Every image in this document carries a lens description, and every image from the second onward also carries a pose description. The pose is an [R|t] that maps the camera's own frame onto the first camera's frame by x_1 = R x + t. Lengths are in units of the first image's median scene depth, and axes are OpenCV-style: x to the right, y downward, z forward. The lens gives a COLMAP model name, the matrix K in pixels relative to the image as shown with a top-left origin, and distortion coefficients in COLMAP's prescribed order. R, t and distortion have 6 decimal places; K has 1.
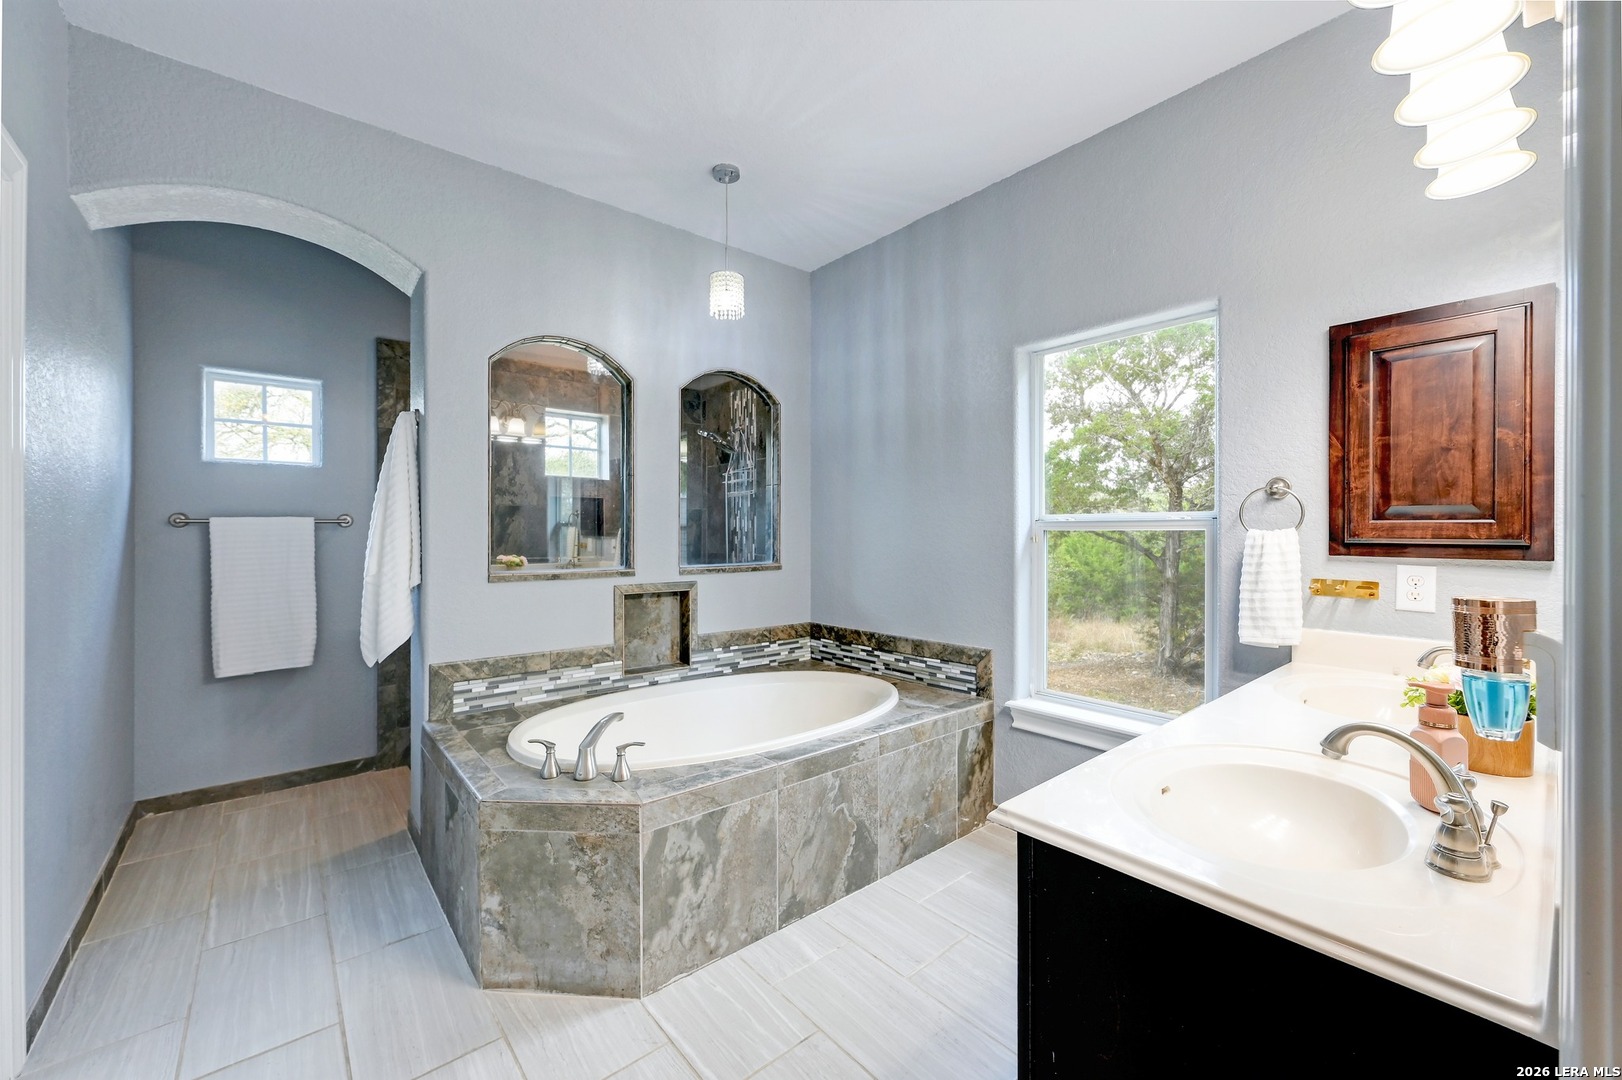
lens RADIAL K [[641.6, 0, 811.0], [0, 641.6, 540.0], [0, 0, 1]] dist [-0.002062, -0.000620]
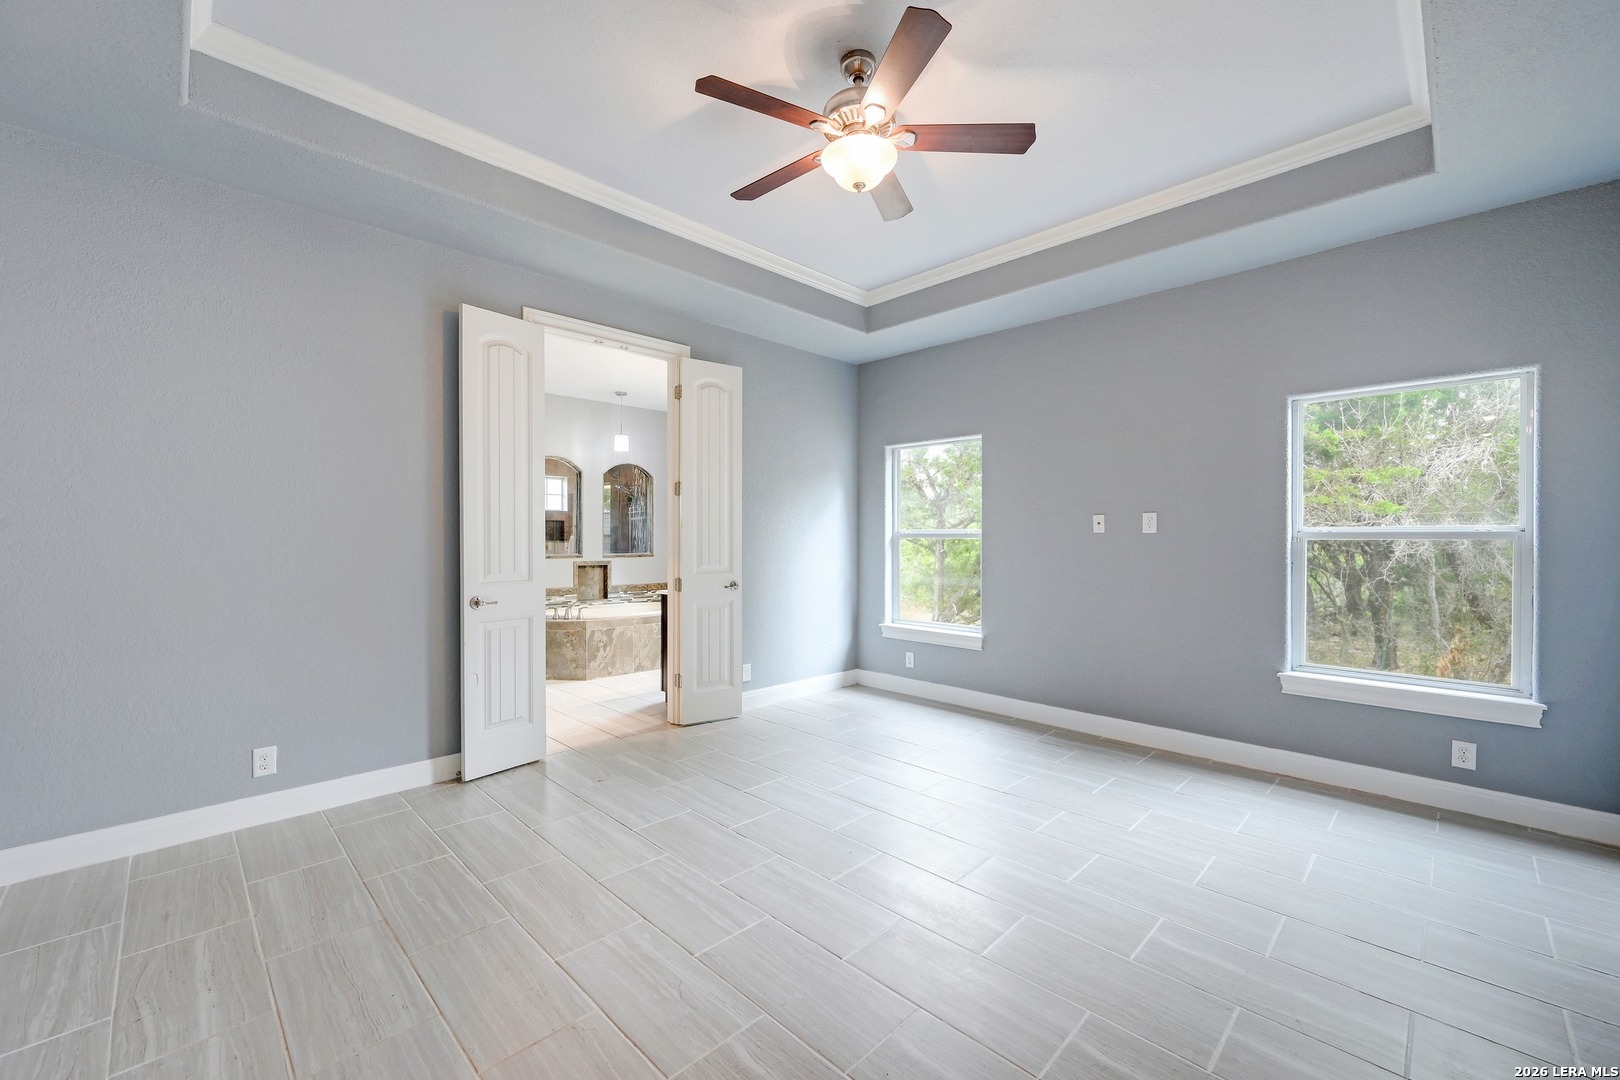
lens RADIAL K [[640.8, 0, 810.0], [0, 640.8, 540.0], [0, 0, 1]] dist [-0.002062, -0.000620]
pose [[0.996096, 0.000749, 0.088272, 0.303787], [-0.000073, 0.999971, -0.007665, 0.009591], [-0.088275, 0.007629, 0.996067, -1.235526]]
